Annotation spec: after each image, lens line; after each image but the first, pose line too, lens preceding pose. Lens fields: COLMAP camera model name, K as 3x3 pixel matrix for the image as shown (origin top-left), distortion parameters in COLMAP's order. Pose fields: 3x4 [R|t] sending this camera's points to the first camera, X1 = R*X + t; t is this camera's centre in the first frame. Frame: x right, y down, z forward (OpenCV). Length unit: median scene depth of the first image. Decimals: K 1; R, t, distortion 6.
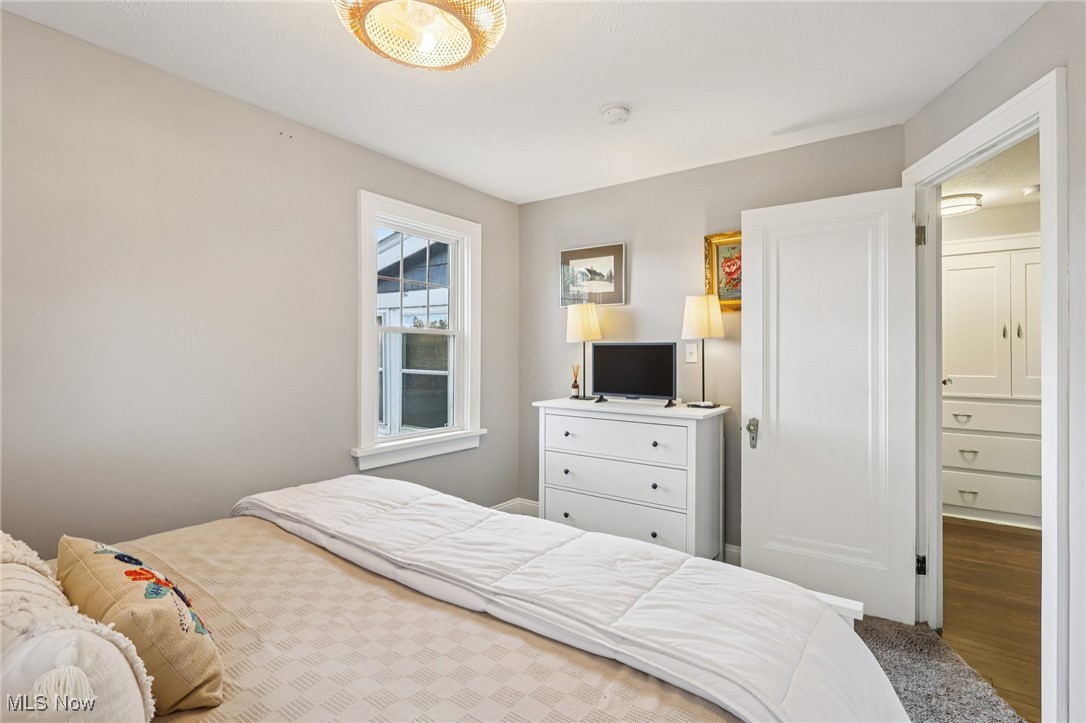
lens RADIAL K [[518.5, 0, 540.1], [0, 518.5, 356.4], [0, 0, 1]] dist [-0.009210, 0.001201]
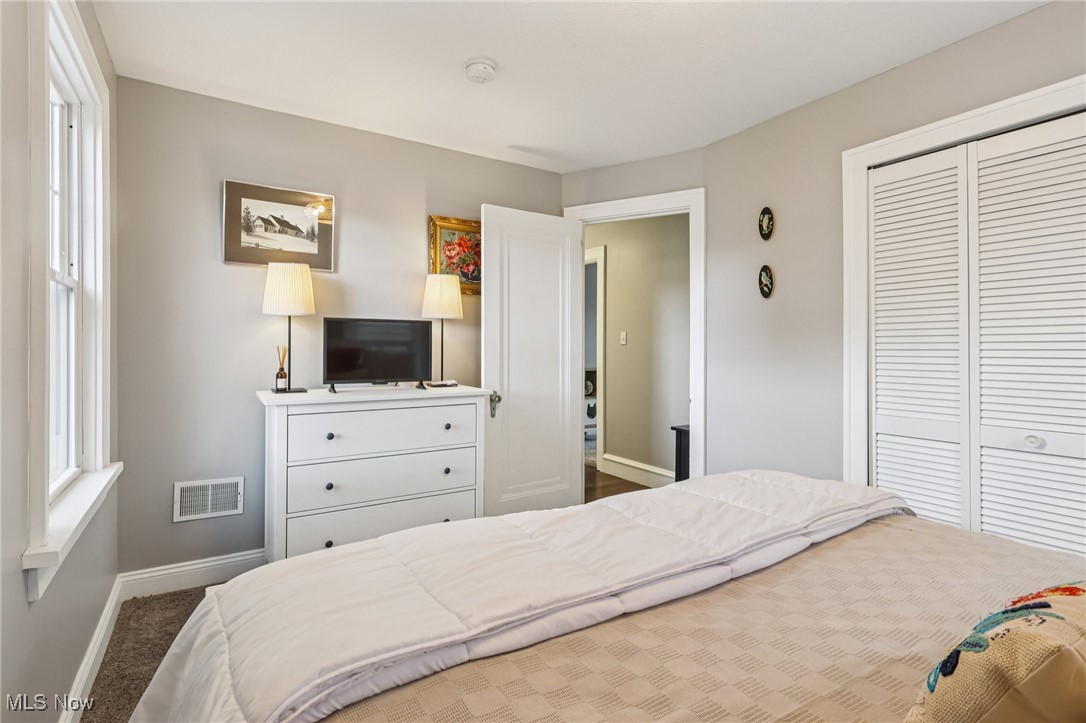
lens RADIAL K [[518.5, 0, 541.7], [0, 518.5, 352.3], [0, 0, 1]] dist [-0.009210, 0.001201]
pose [[0.355414, -0.012537, 0.934625, -0.552439], [0.002054, 0.999918, 0.012632, 0.019117], [-0.934707, -0.002570, 0.355411, 0.456120]]
